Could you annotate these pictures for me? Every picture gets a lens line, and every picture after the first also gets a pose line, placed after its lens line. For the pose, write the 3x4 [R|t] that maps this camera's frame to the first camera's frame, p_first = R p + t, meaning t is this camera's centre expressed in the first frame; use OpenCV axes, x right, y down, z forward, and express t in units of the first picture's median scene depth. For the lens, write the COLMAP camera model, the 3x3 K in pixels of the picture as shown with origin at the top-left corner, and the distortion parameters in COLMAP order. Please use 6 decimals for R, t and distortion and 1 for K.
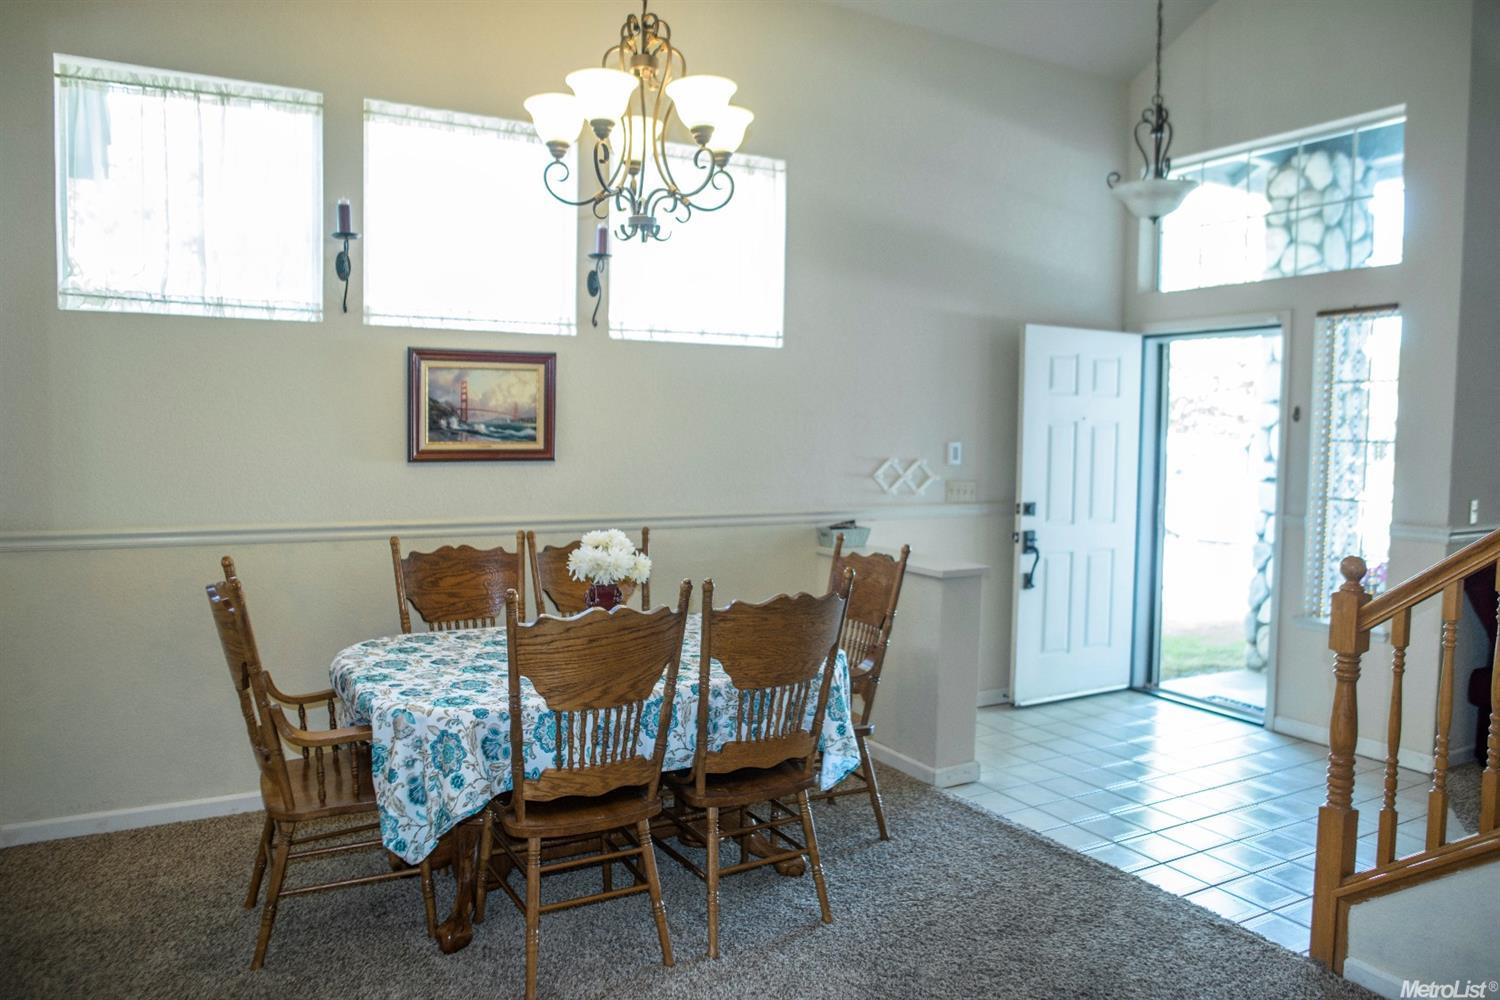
lens RADIAL K [[1038.2, 0, 752.2], [0, 1038.2, 498.1], [0, 0, 1]] dist [-0.042547, 0.003928]
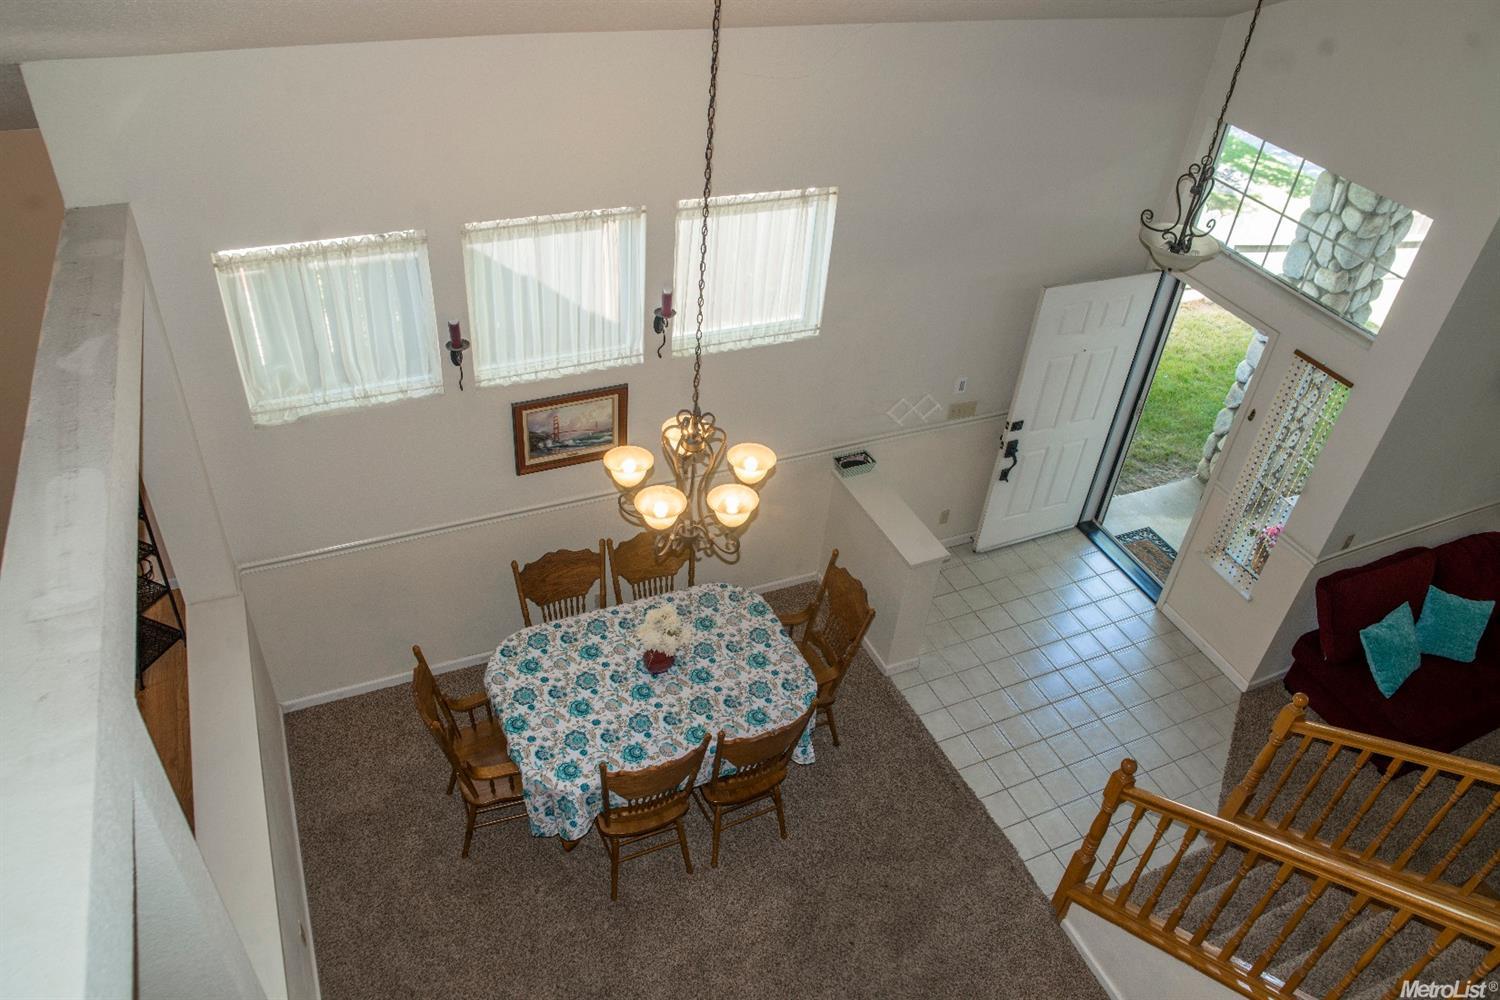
lens RADIAL K [[1044.8, 0, 759.8], [0, 1044.8, 496.3], [0, 0, 1]] dist [-0.042325, 0.003788]
pose [[0.994141, 0.105224, -0.024739, 0.012457], [-0.073621, 0.826706, 0.557796, -0.763569], [0.079146, -0.552707, 0.829609, -0.095400]]
